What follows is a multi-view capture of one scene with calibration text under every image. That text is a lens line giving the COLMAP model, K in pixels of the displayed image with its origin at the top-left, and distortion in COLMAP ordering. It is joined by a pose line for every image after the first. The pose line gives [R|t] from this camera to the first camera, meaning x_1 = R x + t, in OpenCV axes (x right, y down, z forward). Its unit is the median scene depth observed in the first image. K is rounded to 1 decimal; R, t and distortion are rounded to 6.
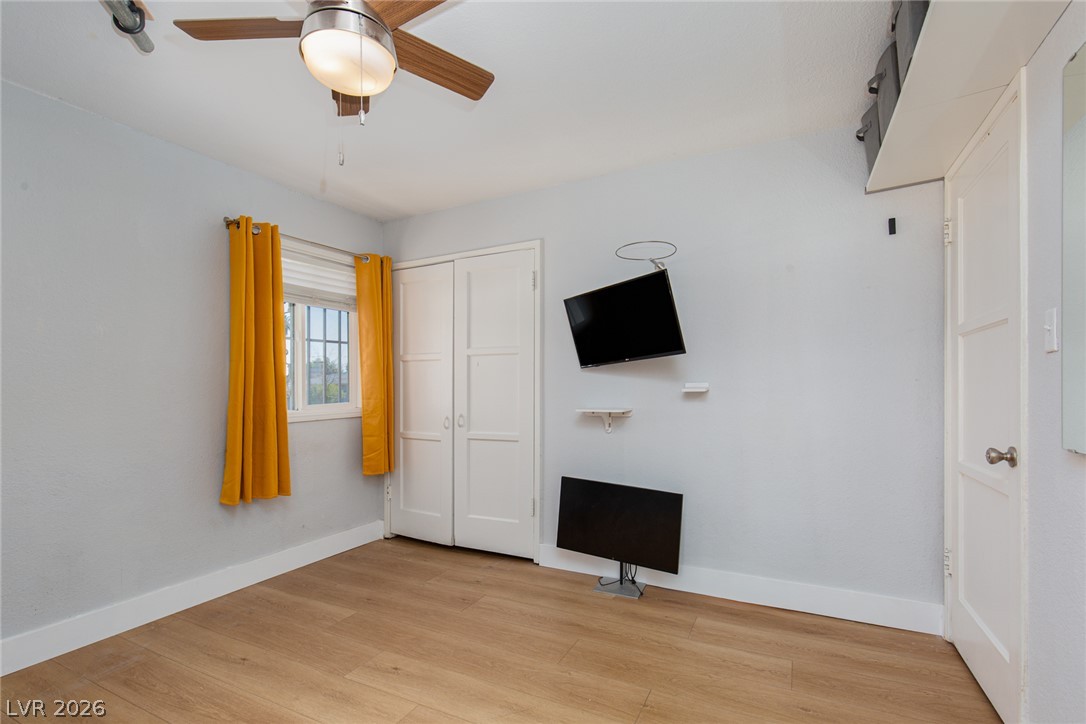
lens RADIAL K [[504.6, 0, 541.5], [0, 504.6, 382.0], [0, 0, 1]] dist [-0.000142, -0.000271]
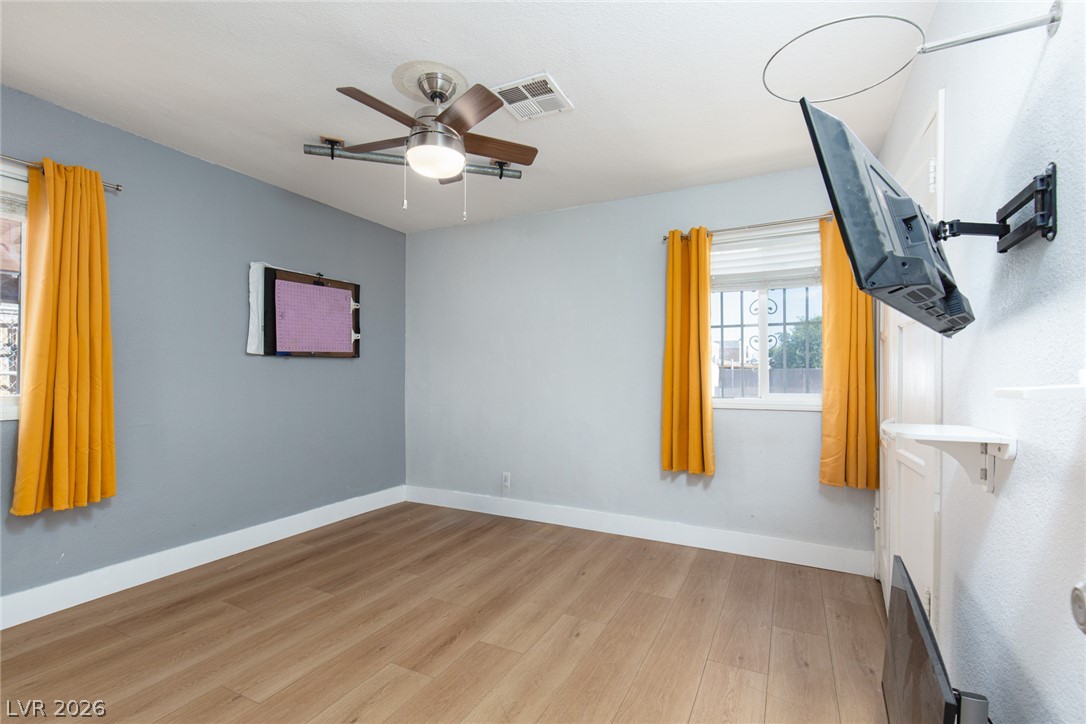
lens RADIAL K [[496.1, 0, 538.9], [0, 496.1, 366.0], [0, 0, 1]] dist [0.001190, -0.000007]
pose [[0.004252, -0.004748, -0.999980, 0.537740], [-0.005963, 0.999971, -0.004773, 0.002170], [0.999973, 0.005983, 0.004224, 0.638347]]
